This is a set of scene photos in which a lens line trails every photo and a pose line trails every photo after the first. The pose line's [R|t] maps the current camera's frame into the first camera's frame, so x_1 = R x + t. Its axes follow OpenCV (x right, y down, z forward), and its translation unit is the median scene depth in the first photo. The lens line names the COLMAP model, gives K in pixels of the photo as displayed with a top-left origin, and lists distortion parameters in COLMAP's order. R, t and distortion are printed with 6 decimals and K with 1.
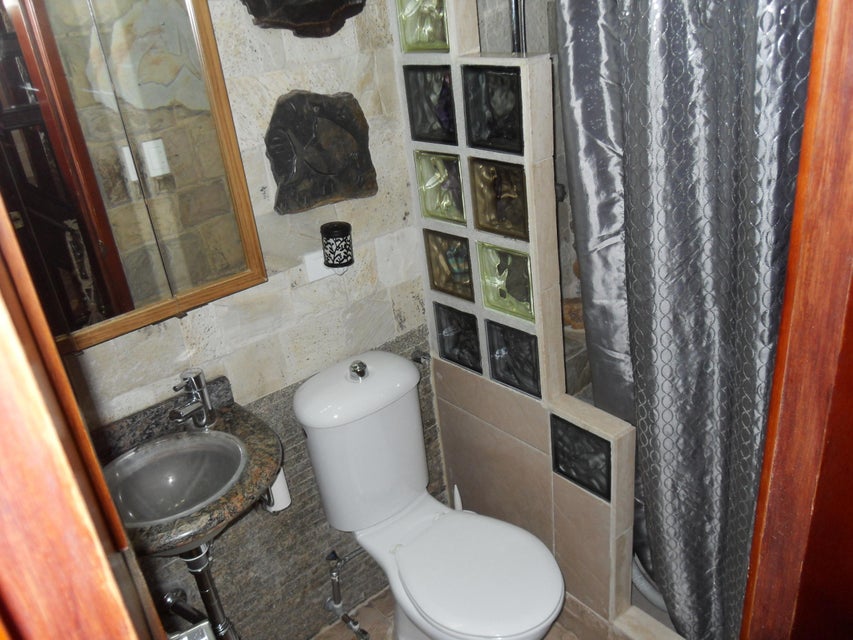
lens RADIAL K [[704.9, 0, 426.4], [0, 704.9, 318.9], [0, 0, 1]] dist [-0.002798, -0.017925]
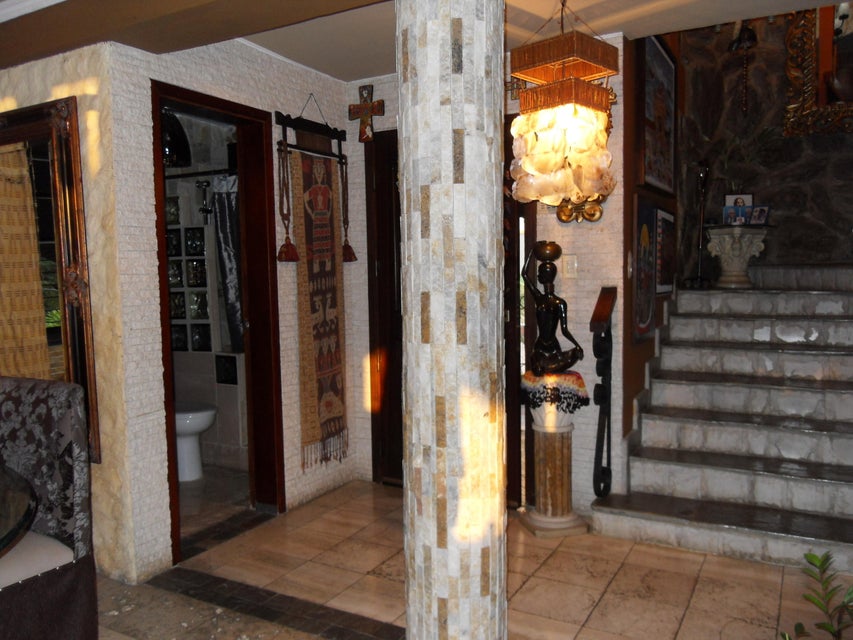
lens RADIAL K [[704.9, 0, 425.7], [0, 704.9, 324.0], [0, 0, 1]] dist [-0.002798, -0.017925]
pose [[0.915439, 0.054177, 0.398794, -0.172043], [0.098672, 0.930442, -0.352905, 1.103669], [-0.390174, 0.362413, 0.846417, -1.681418]]
